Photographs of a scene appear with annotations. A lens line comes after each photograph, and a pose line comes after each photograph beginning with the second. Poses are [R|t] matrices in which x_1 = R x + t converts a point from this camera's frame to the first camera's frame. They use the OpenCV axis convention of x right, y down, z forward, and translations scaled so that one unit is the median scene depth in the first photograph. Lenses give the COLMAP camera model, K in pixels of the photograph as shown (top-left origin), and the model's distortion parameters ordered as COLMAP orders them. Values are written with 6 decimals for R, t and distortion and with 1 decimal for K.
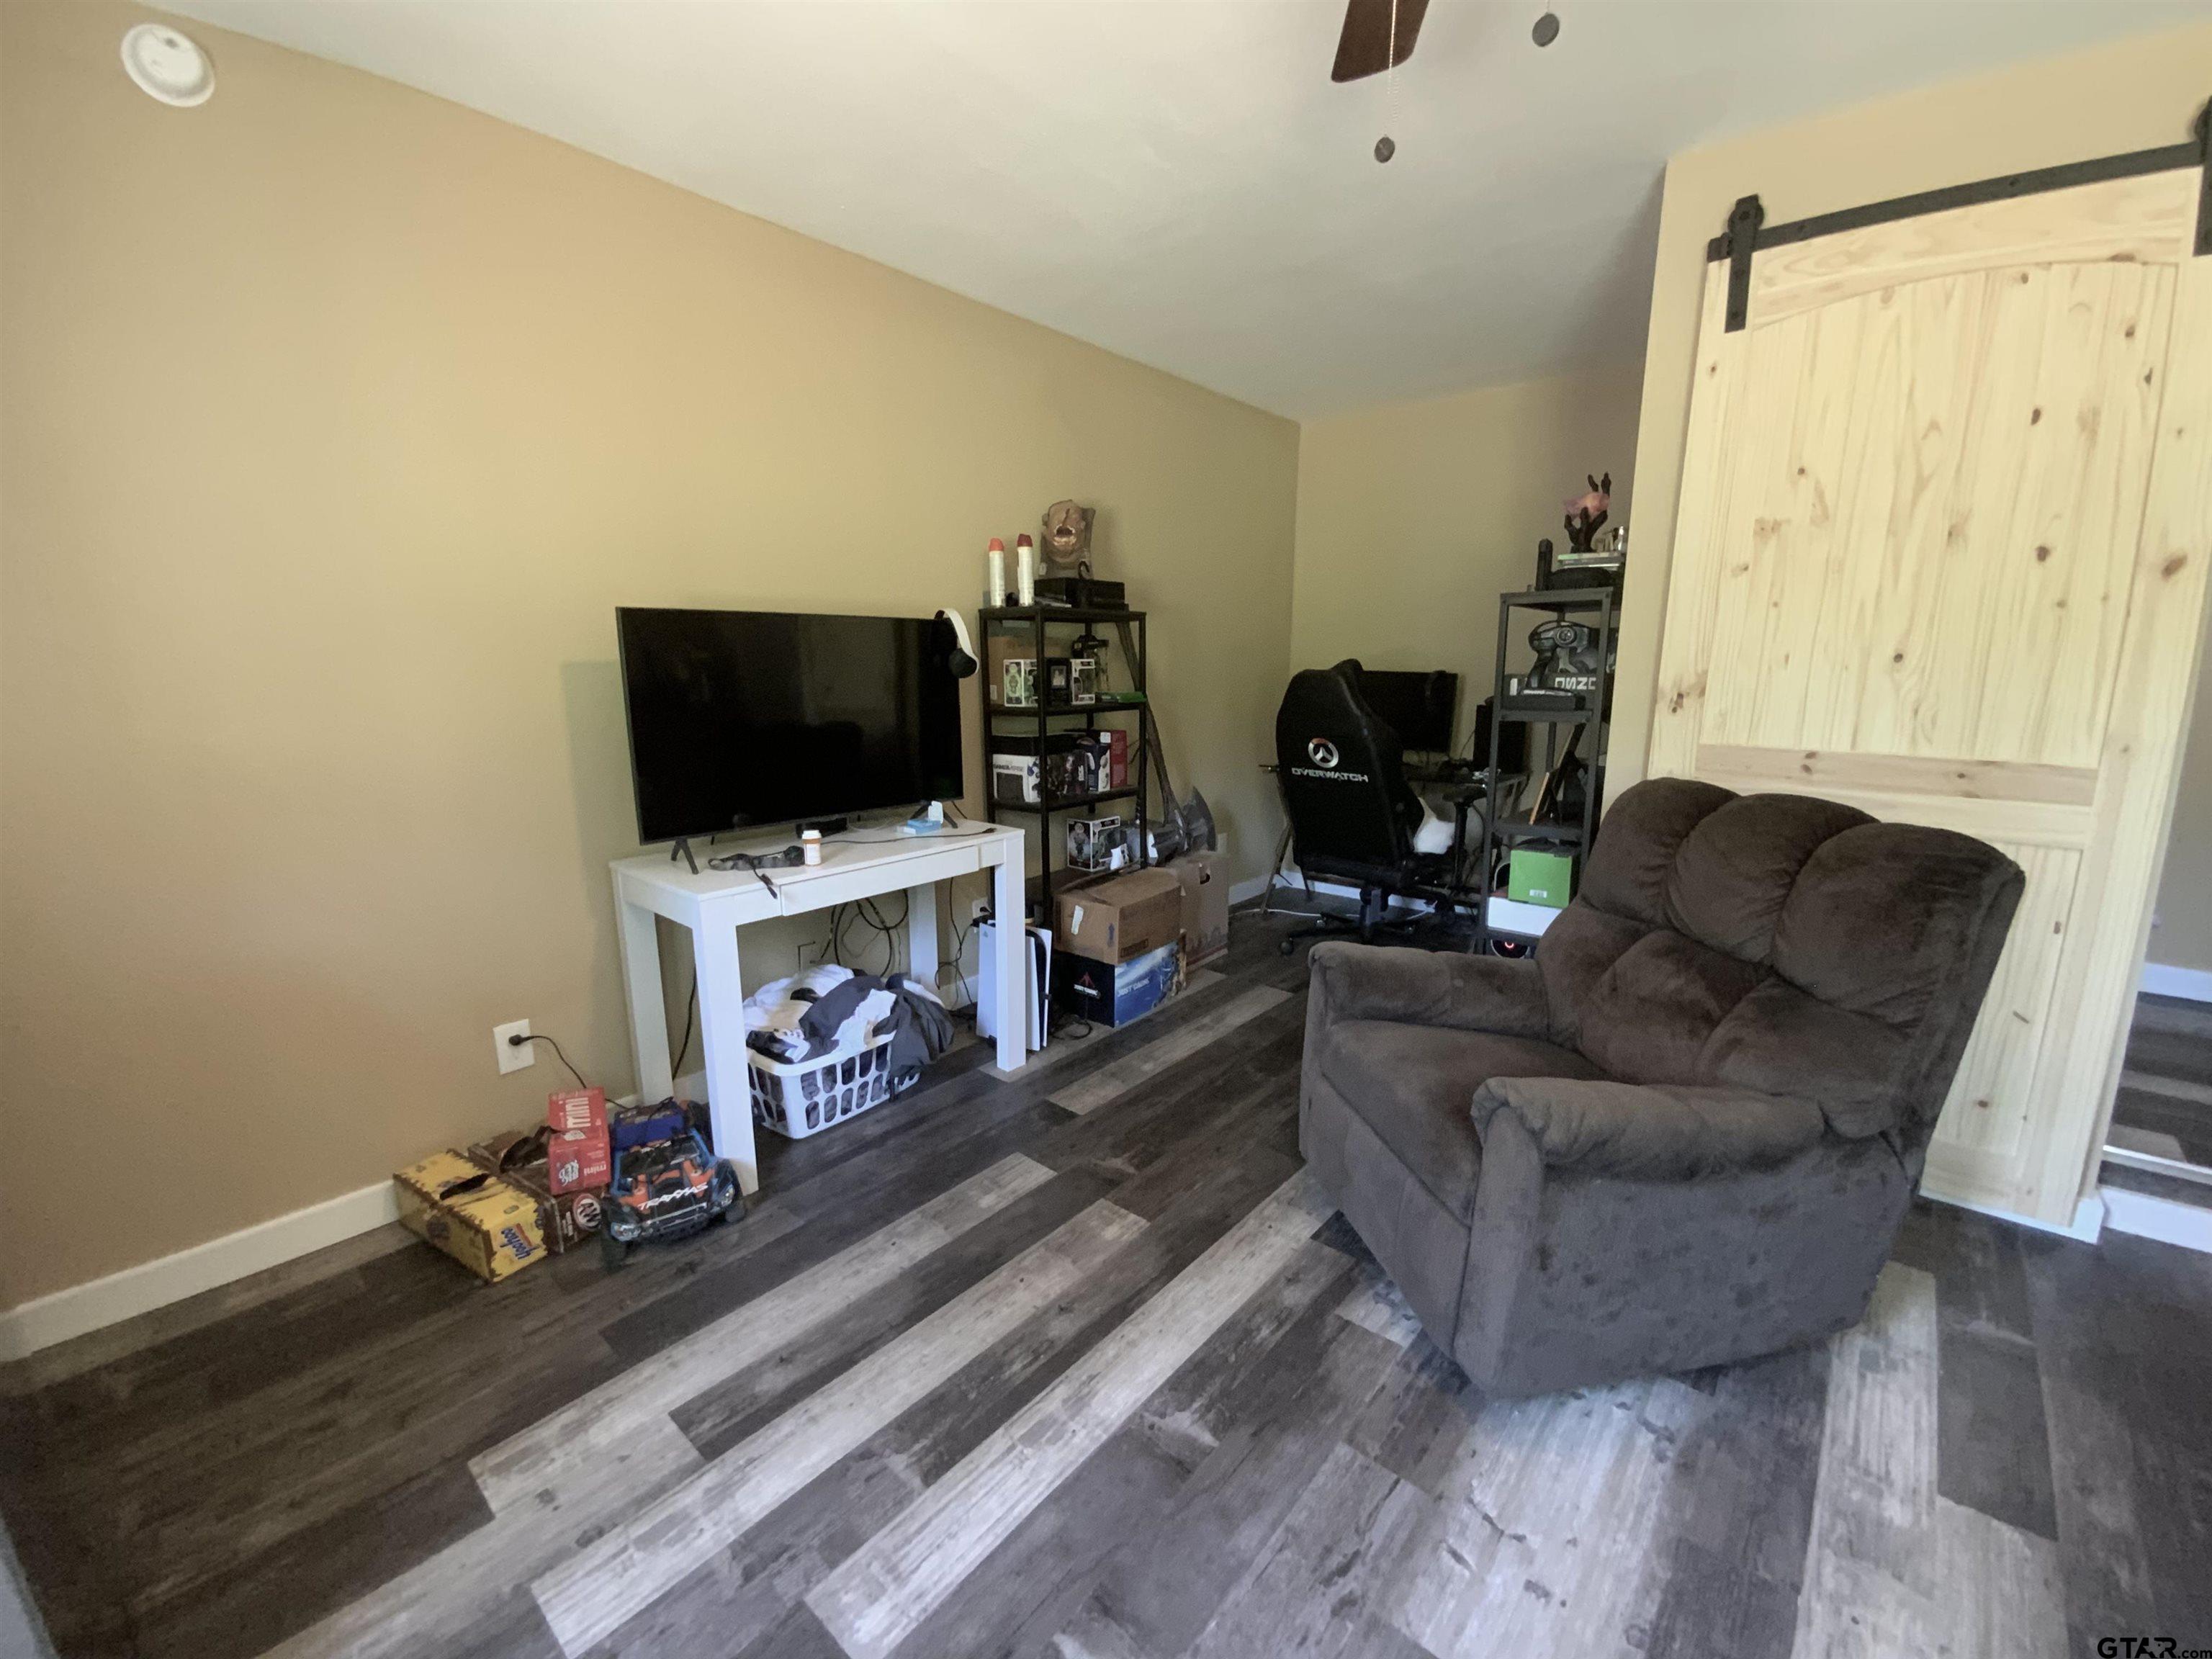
lens RADIAL K [[884.4, 0, 1083.3], [0, 884.4, 827.4], [0, 0, 1]] dist [0.029982, -0.021579]
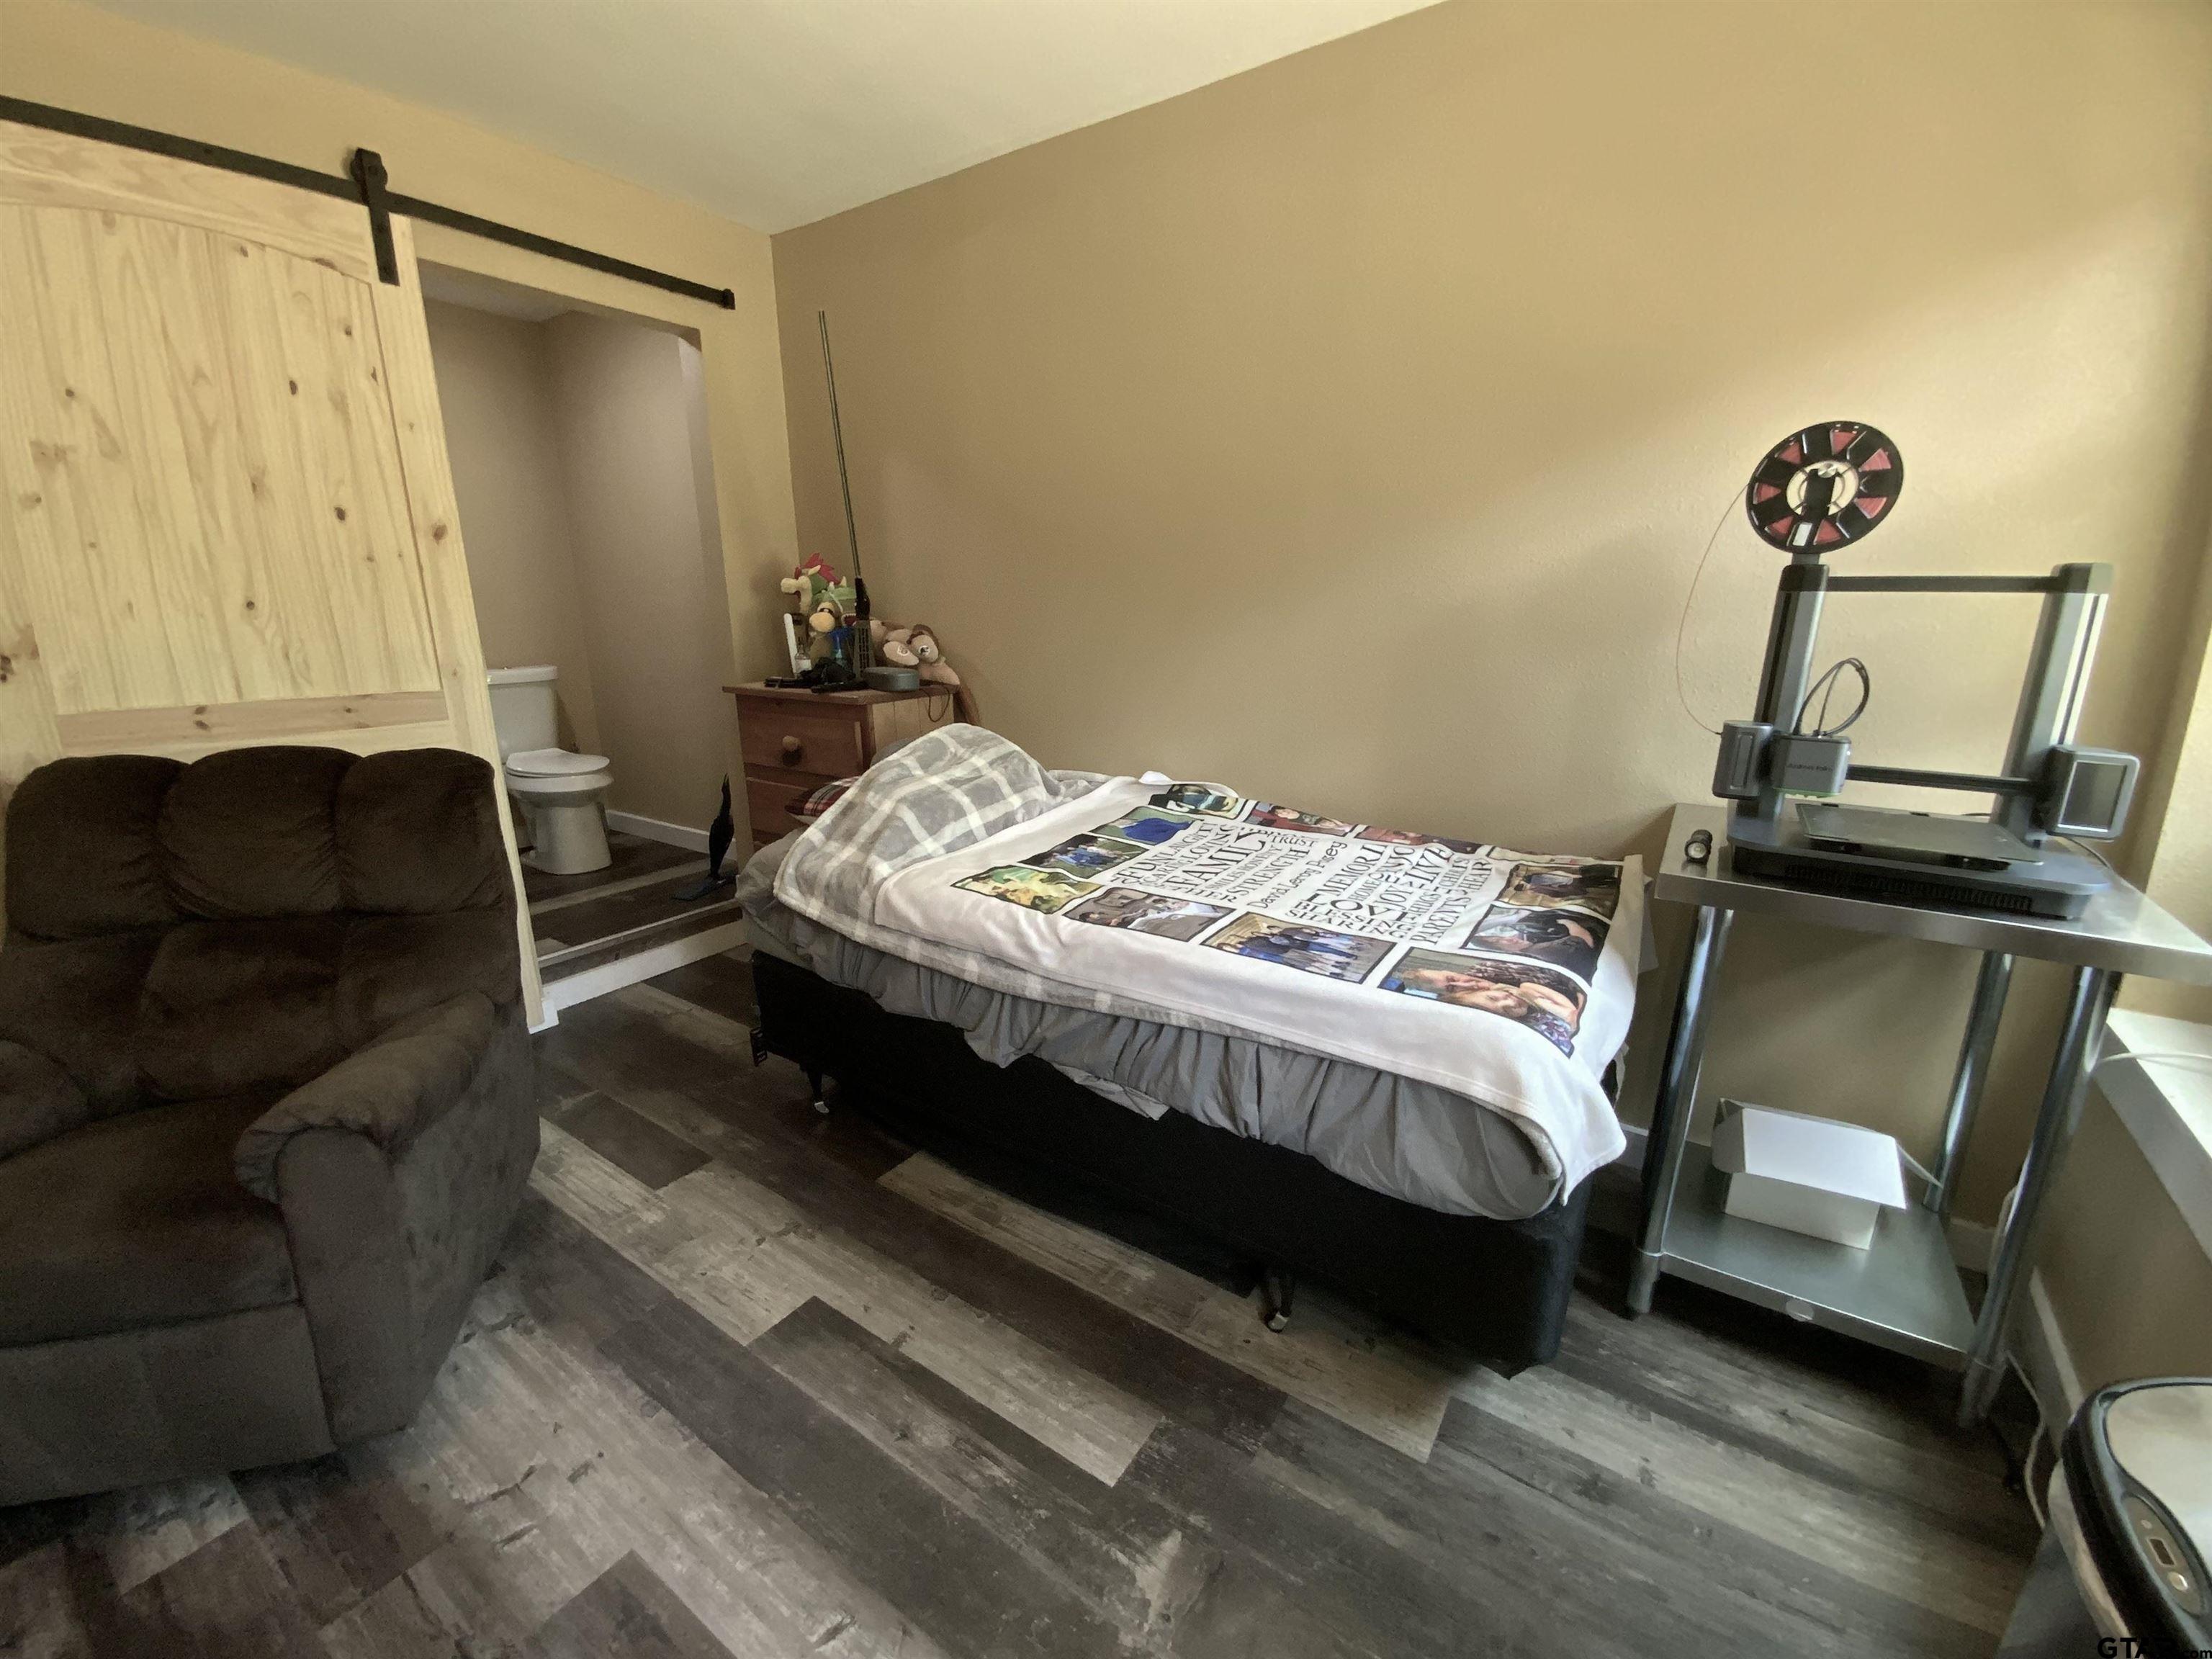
lens RADIAL K [[883.8, 0, 1104.3], [0, 883.8, 845.1], [0, 0, 1]] dist [0.001687, -0.014487]
pose [[-0.129136, -0.252142, 0.959035, -0.284234], [0.181776, 0.944726, 0.272857, -0.029176], [-0.974824, 0.209565, -0.076165, 0.212145]]
